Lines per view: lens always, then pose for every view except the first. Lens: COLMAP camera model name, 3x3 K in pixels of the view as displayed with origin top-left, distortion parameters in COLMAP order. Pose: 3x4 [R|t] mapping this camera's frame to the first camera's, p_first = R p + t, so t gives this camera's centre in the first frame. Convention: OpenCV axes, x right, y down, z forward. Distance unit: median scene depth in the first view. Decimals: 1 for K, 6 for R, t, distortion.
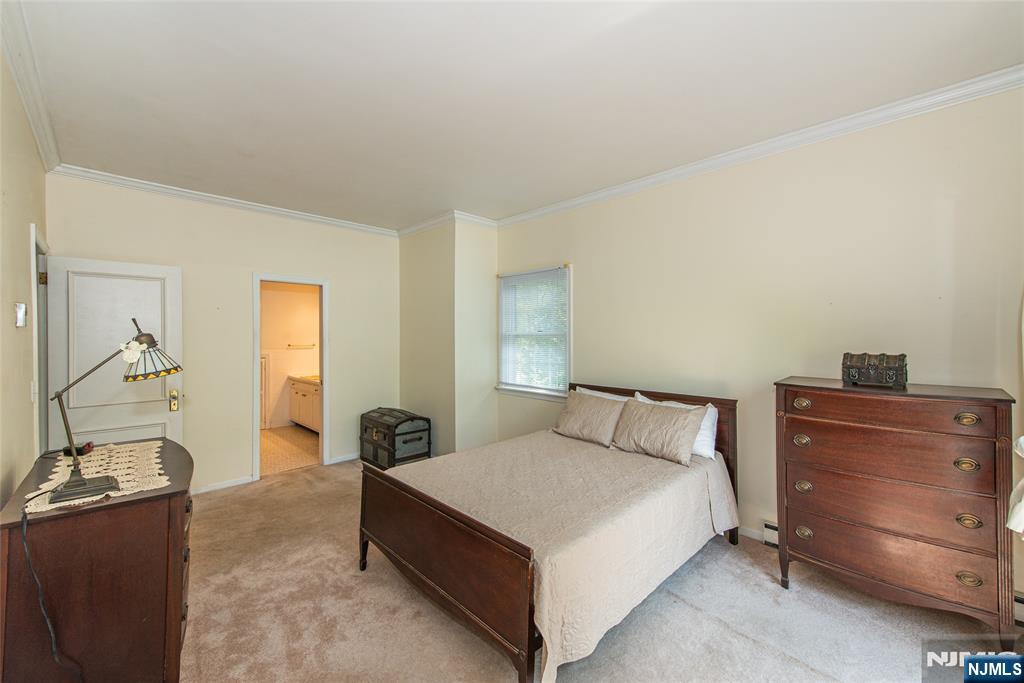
lens RADIAL K [[405.7, 0, 509.2], [0, 405.7, 338.5], [0, 0, 1]] dist [0.011543, 0.000128]
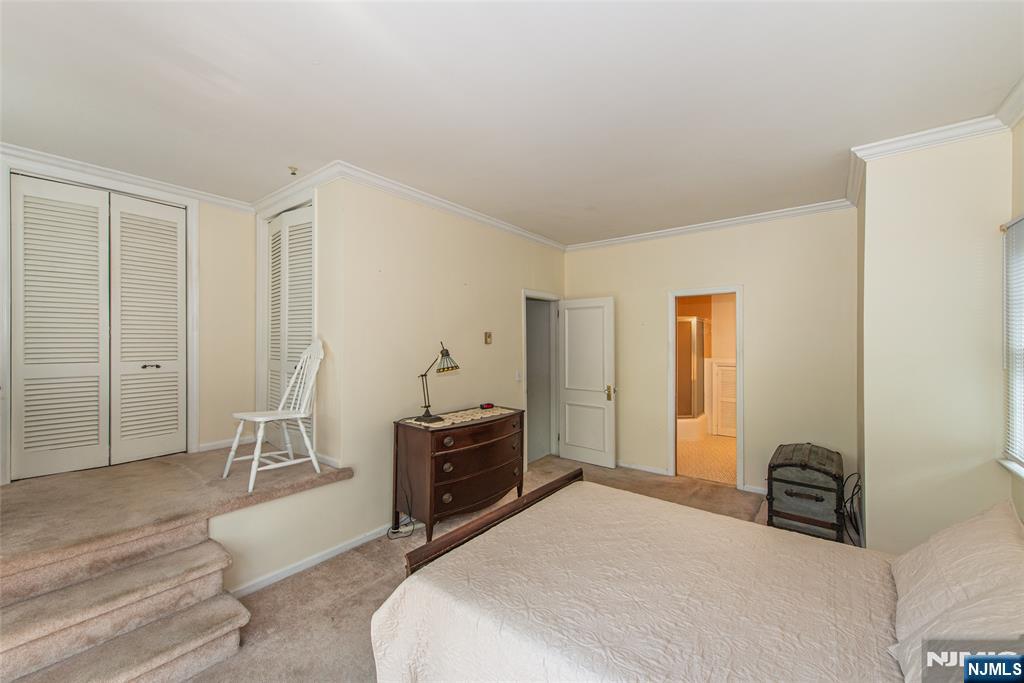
lens RADIAL K [[405.7, 0, 503.8], [0, 405.7, 339.6], [0, 0, 1]] dist [0.011543, 0.000128]
pose [[0.134430, 0.002960, -0.990919, 0.404186], [-0.006728, 0.999975, 0.002074, -0.021767], [0.990900, 0.006388, 0.134446, 0.385645]]
